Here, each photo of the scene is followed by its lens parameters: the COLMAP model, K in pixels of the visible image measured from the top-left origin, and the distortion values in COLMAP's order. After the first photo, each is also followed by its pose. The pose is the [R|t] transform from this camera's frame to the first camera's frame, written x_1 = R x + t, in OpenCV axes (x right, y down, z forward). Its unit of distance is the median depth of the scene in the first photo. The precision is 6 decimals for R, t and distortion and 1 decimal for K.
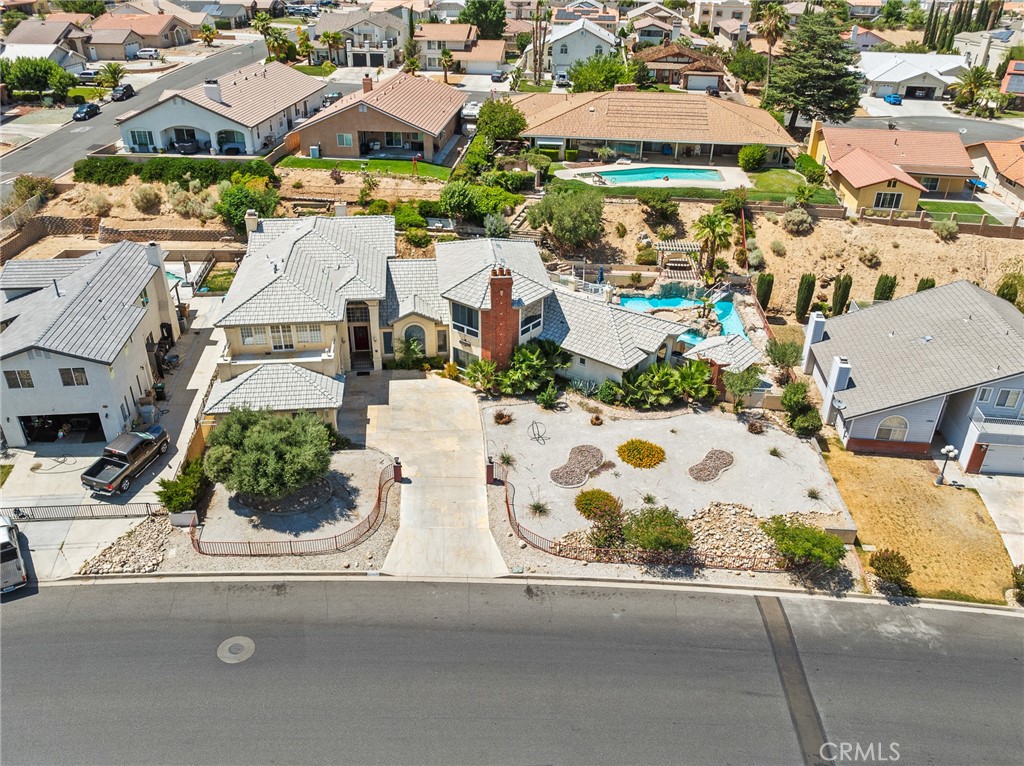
lens RADIAL K [[776.5, 0, 512.0], [0, 776.5, 383.0], [0, 0, 1]] dist [-0.032914, -0.001315]
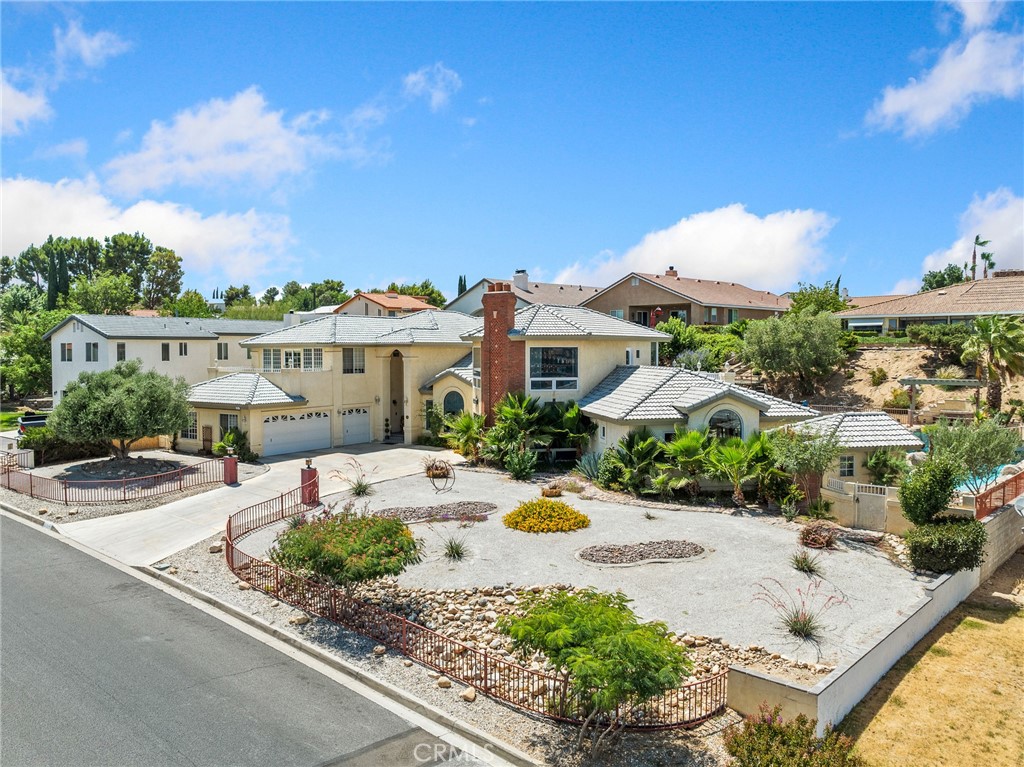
lens RADIAL K [[776.5, 0, 512.0], [0, 776.5, 383.5], [0, 0, 1]] dist [-0.032914, -0.001315]
pose [[0.773880, 0.014742, -0.633161, 0.495457], [-0.295796, 0.892406, -0.340758, 0.200169], [0.560013, 0.450992, 0.694976, 0.568814]]
